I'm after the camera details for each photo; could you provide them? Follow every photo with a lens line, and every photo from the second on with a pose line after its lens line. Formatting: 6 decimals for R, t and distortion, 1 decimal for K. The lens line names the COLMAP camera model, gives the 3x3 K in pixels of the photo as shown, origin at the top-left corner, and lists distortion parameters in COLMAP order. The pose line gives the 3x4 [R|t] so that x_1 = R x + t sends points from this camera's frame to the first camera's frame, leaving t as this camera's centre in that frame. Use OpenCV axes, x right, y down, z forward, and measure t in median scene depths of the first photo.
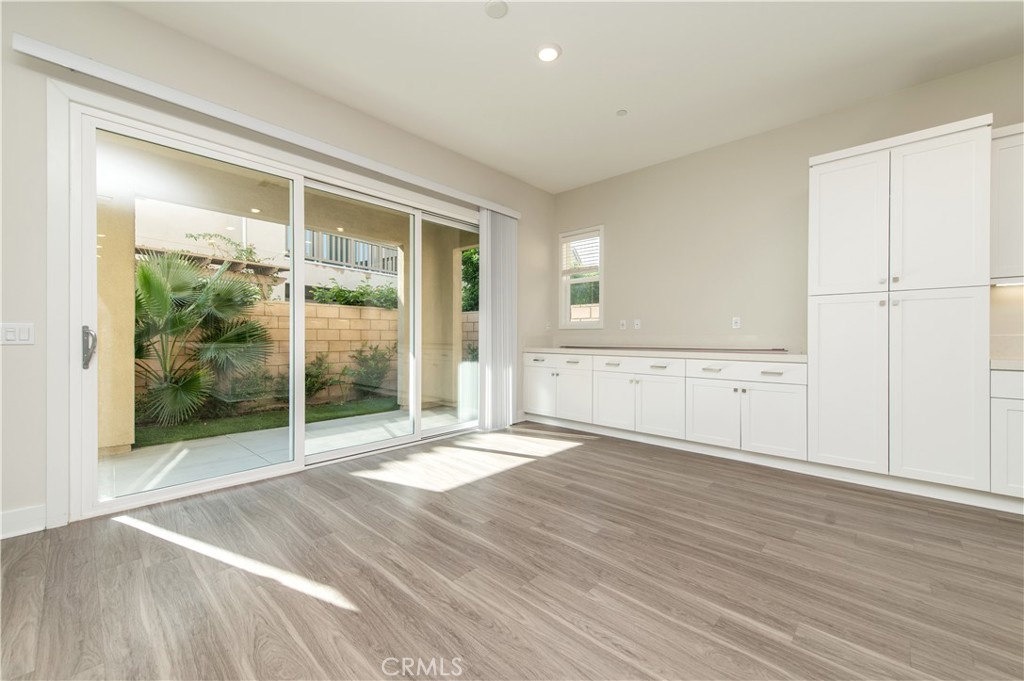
lens RADIAL K [[401.3, 0, 511.2], [0, 401.3, 337.8], [0, 0, 1]] dist [0.002055, -0.000340]
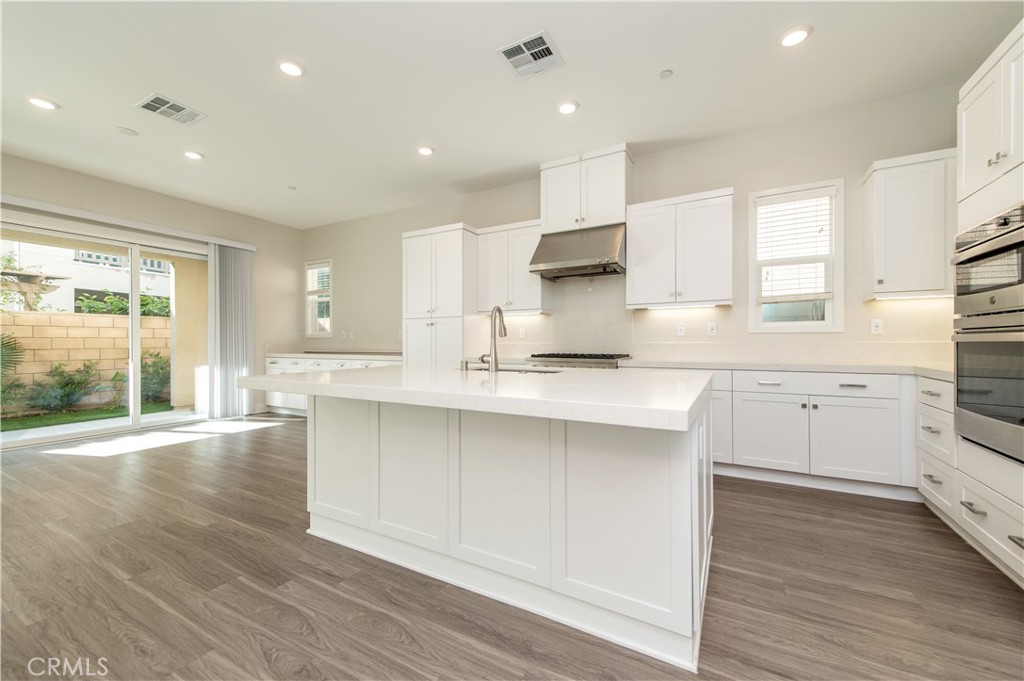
lens RADIAL K [[401.3, 0, 515.0], [0, 401.3, 337.4], [0, 0, 1]] dist [0.002055, -0.000340]
pose [[0.968960, -0.005866, 0.247148, 0.445950], [0.007845, 0.999945, -0.007025, -0.008823], [-0.247093, 0.008746, 0.968952, -0.379980]]
